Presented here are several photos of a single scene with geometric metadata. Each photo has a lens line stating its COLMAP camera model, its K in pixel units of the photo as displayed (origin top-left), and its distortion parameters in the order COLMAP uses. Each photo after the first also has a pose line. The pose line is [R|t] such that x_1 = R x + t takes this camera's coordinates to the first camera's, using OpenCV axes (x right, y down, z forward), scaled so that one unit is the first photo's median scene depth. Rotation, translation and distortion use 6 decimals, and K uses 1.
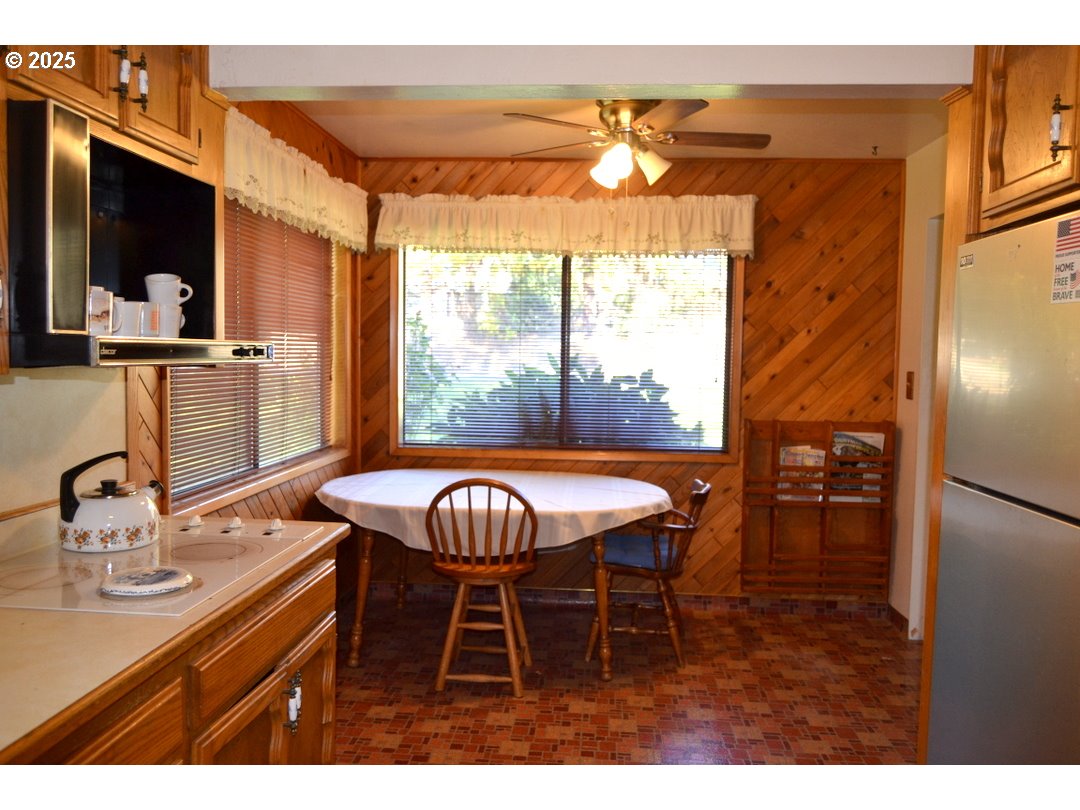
lens RADIAL K [[987.9, 0, 542.0], [0, 987.9, 406.8], [0, 0, 1]] dist [-0.110241, -0.015090]
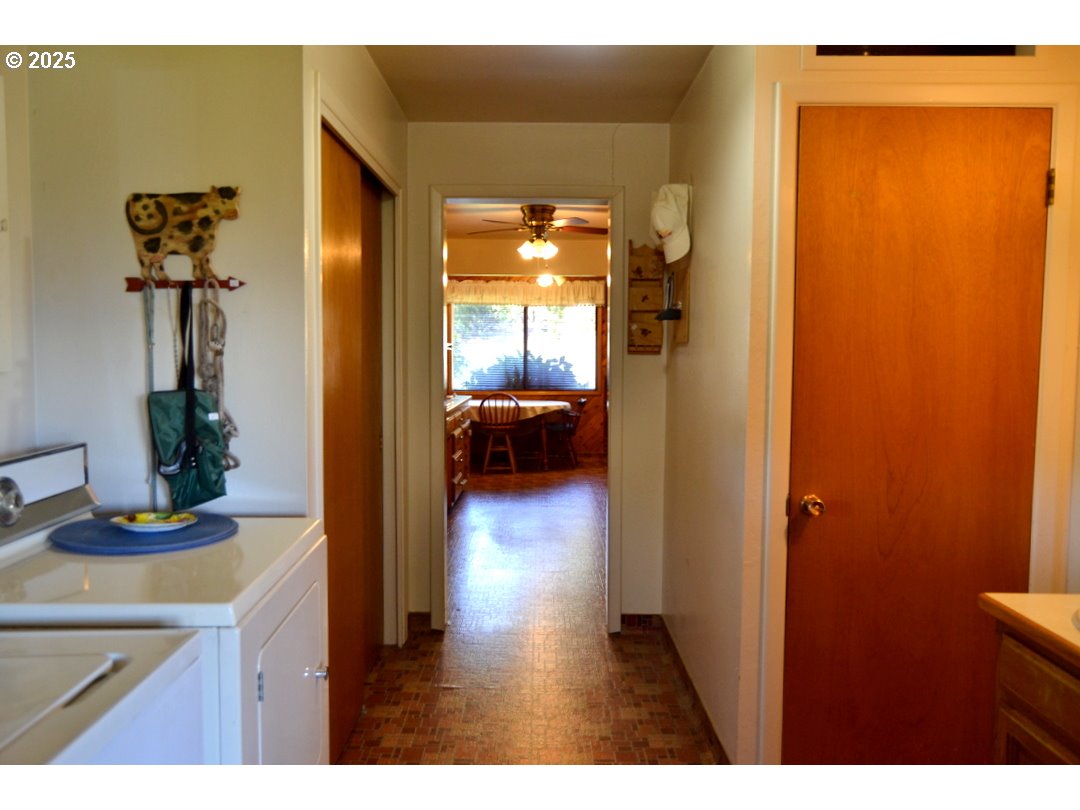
lens RADIAL K [[987.9, 0, 540.0], [0, 987.9, 398.7], [0, 0, 1]] dist [-0.110241, -0.015090]
pose [[0.997912, -0.016634, 0.062404, -0.090063], [0.017292, 0.999800, -0.010016, 0.086679], [-0.062225, 0.011074, 0.998001, -1.308775]]
